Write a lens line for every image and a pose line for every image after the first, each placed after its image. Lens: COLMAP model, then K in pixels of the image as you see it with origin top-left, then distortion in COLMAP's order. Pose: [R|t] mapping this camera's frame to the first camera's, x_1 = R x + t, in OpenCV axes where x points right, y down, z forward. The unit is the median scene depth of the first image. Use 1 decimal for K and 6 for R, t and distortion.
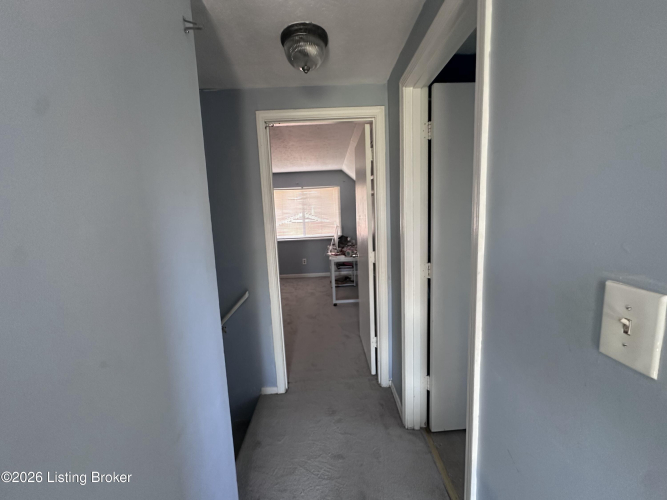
lens RADIAL K [[268.2, 0, 334.5], [0, 268.2, 249.9], [0, 0, 1]] dist [-0.003398, 0.000454]
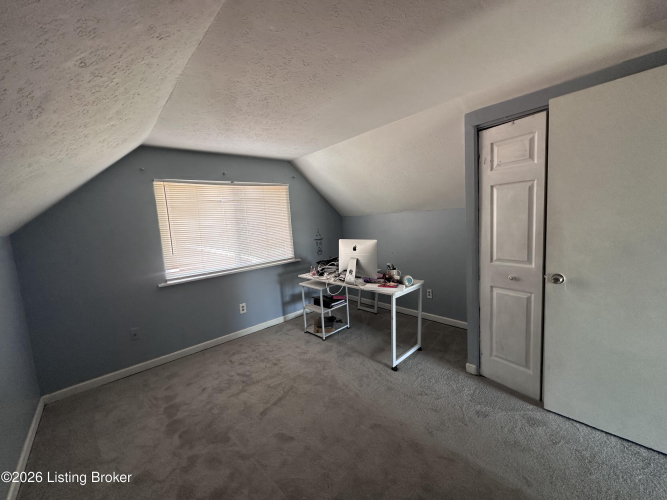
lens RADIAL K [[268.2, 0, 333.8], [0, 268.2, 247.1], [0, 0, 1]] dist [-0.003398, 0.000454]
pose [[0.755843, -0.081047, 0.649717, -0.343340], [0.128983, 0.991295, -0.026396, -0.049272], [-0.641922, 0.103754, 0.759718, 0.431964]]
